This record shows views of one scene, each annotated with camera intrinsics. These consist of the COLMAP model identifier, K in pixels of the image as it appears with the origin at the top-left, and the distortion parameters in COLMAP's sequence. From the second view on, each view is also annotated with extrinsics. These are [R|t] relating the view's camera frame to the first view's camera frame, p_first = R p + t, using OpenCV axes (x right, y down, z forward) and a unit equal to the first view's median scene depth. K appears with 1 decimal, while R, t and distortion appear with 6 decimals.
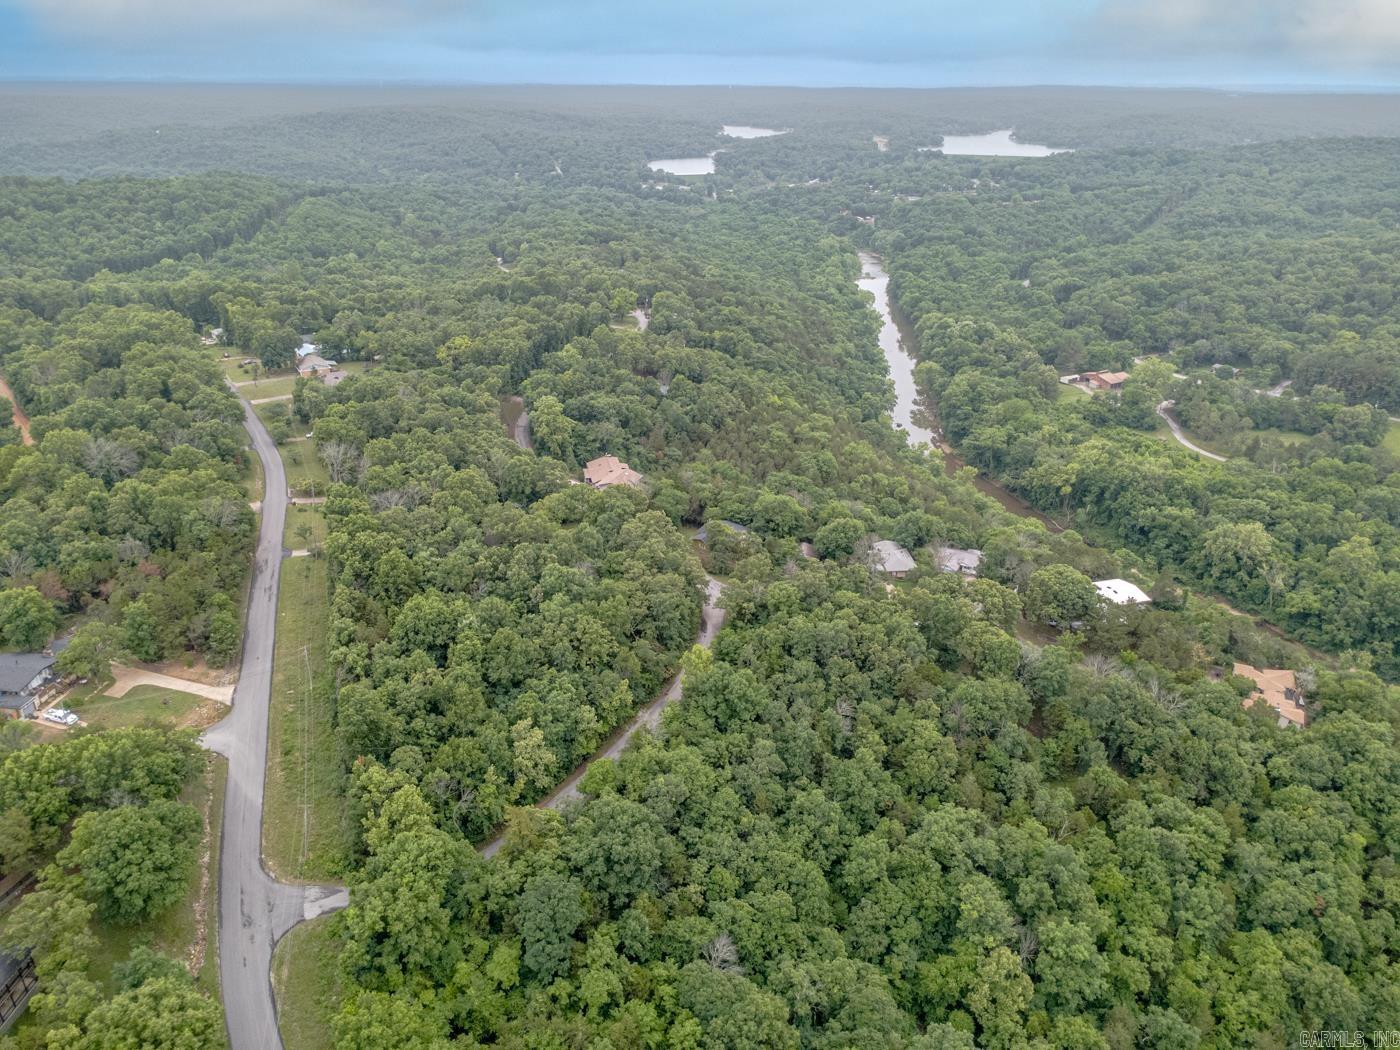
lens RADIAL K [[986.0, 0, 695.1], [0, 986.0, 530.2], [0, 0, 1]] dist [0.001927, 0.005414]
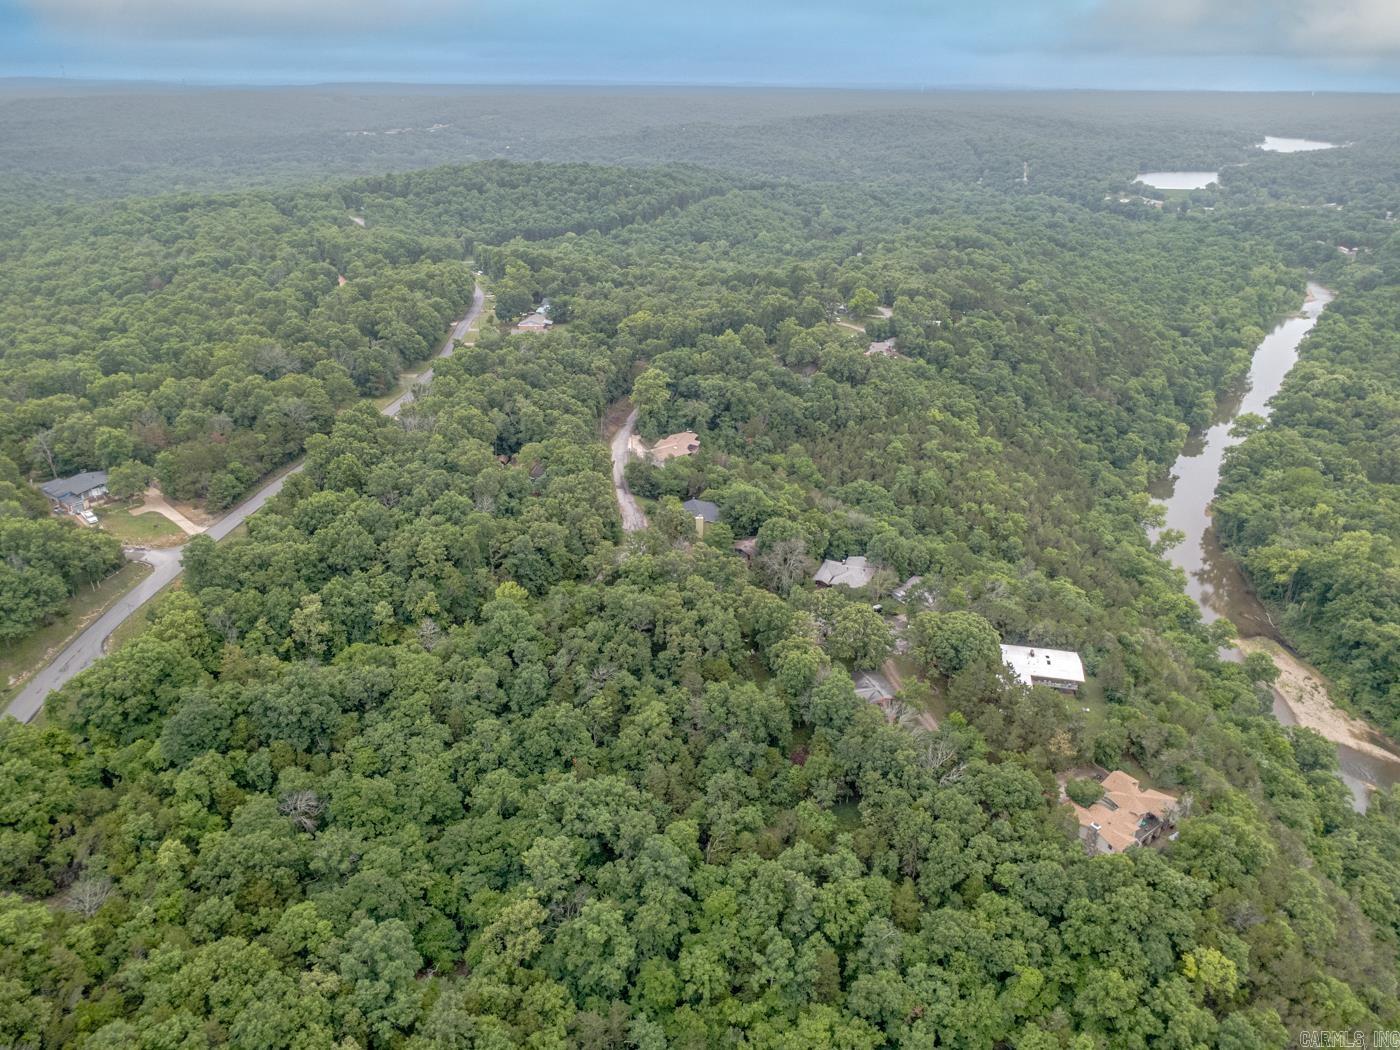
lens RADIAL K [[986.0, 0, 698.3], [0, 986.0, 522.4], [0, 0, 1]] dist [0.001927, 0.005414]
pose [[0.873663, 0.202222, -0.442515, 0.322555], [-0.207054, 0.977593, 0.037955, -0.017374], [0.440275, 0.058464, 0.895957, 0.042576]]
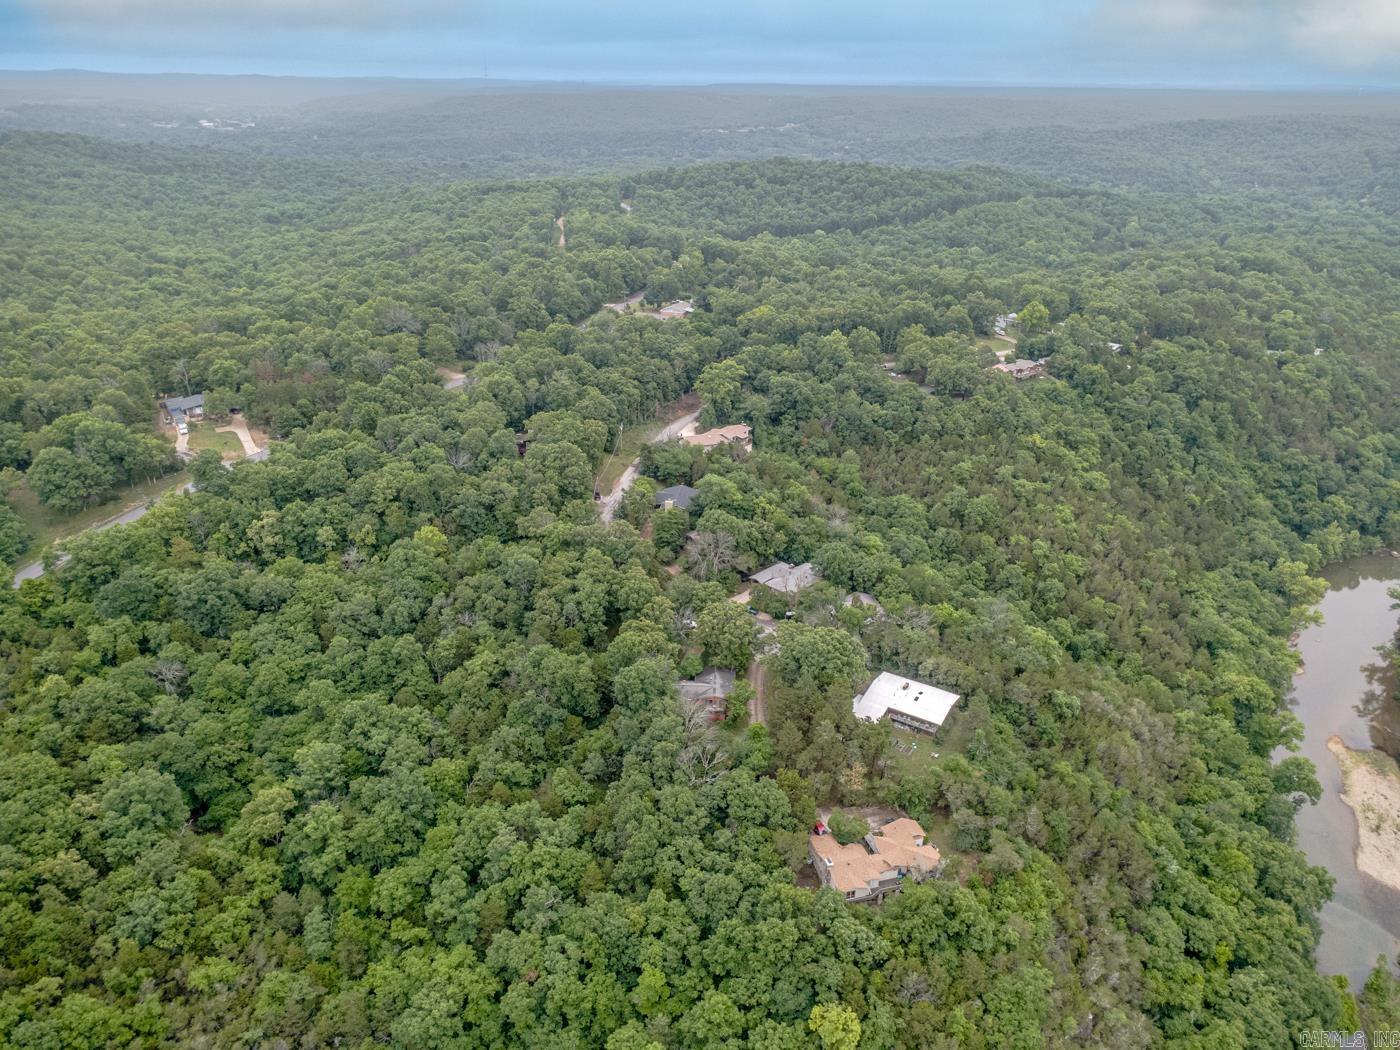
lens RADIAL K [[986.0, 0, 699.9], [0, 986.0, 519.8], [0, 0, 1]] dist [0.001927, 0.005414]
pose [[0.646467, 0.315490, -0.694656, 0.519317], [-0.325466, 0.937532, 0.122908, -0.074254], [0.690038, 0.146631, 0.708764, 0.169922]]
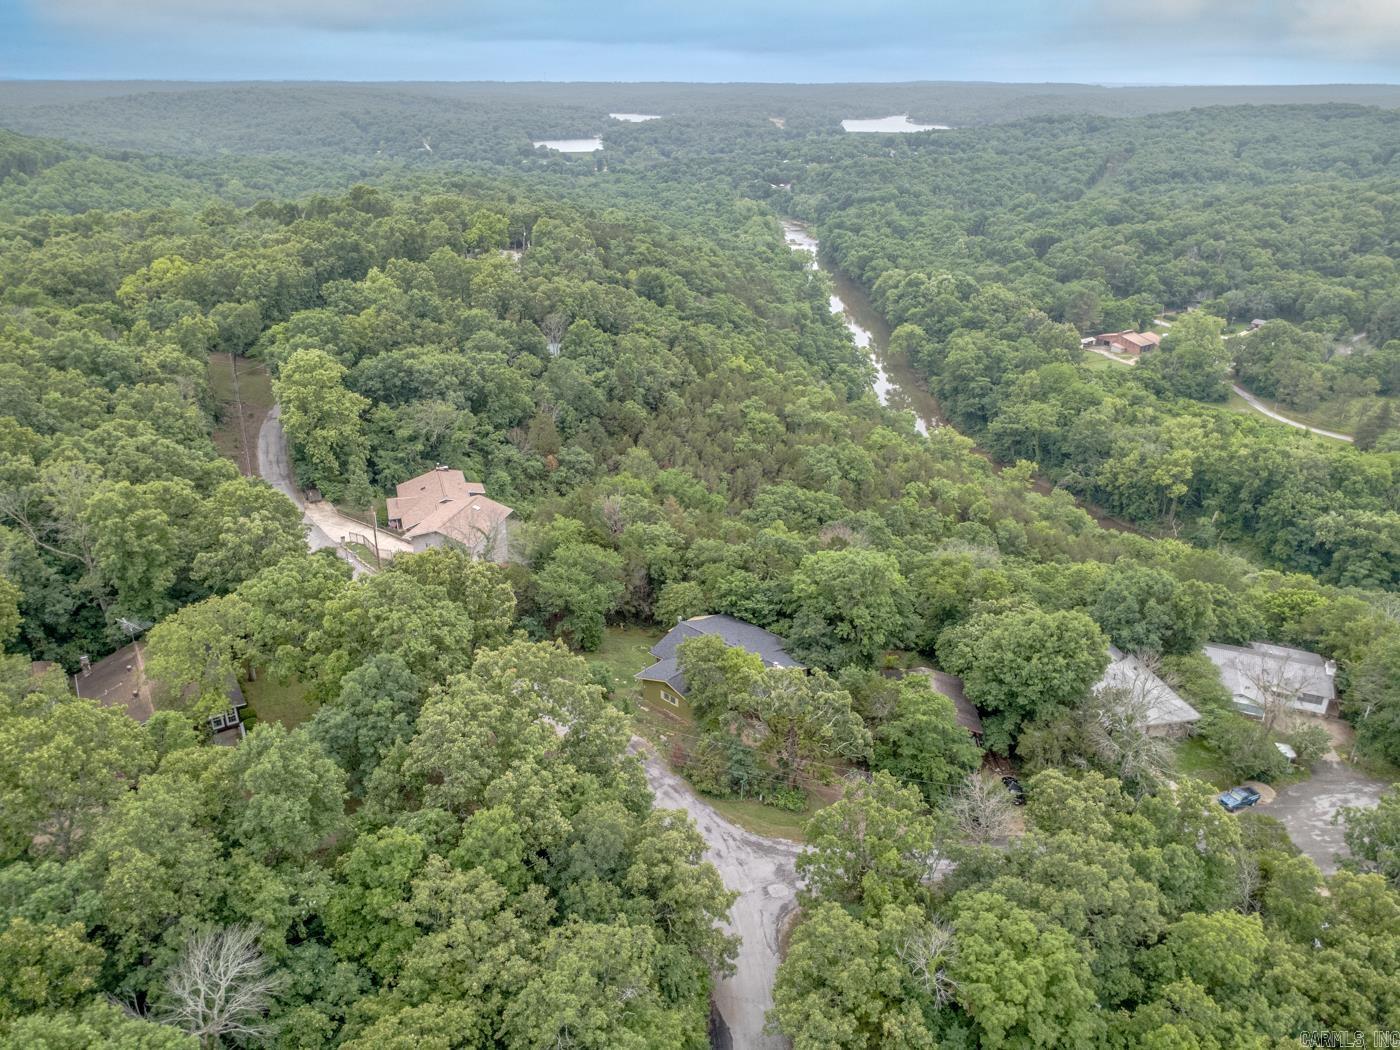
lens RADIAL K [[986.0, 0, 695.3], [0, 986.0, 525.1], [0, 0, 1]] dist [0.001927, 0.005414]
pose [[0.993971, -0.047430, 0.098848, -0.010929], [0.048329, 0.998809, -0.006717, -0.030247], [-0.098412, 0.011454, 0.995080, 0.397974]]
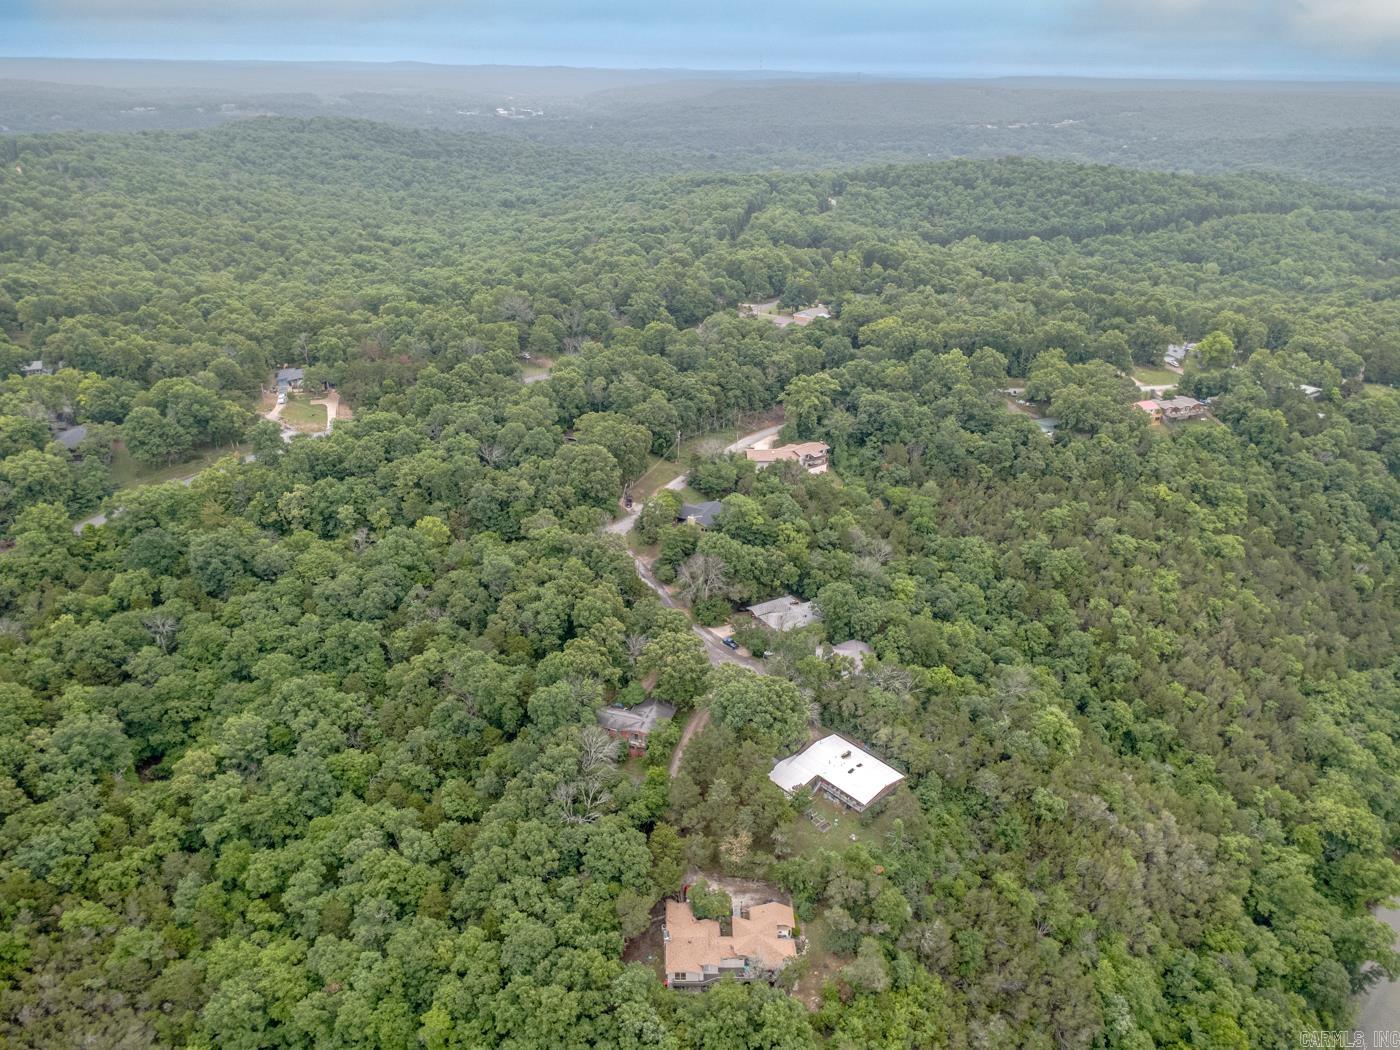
lens RADIAL K [[986.0, 0, 700.7], [0, 986.0, 522.3], [0, 0, 1]] dist [0.001927, 0.005414]
pose [[0.421884, 0.383366, -0.821611, 0.568920], [-0.388874, 0.895130, 0.217990, -0.136863], [0.819018, 0.227537, 0.526722, 0.297002]]
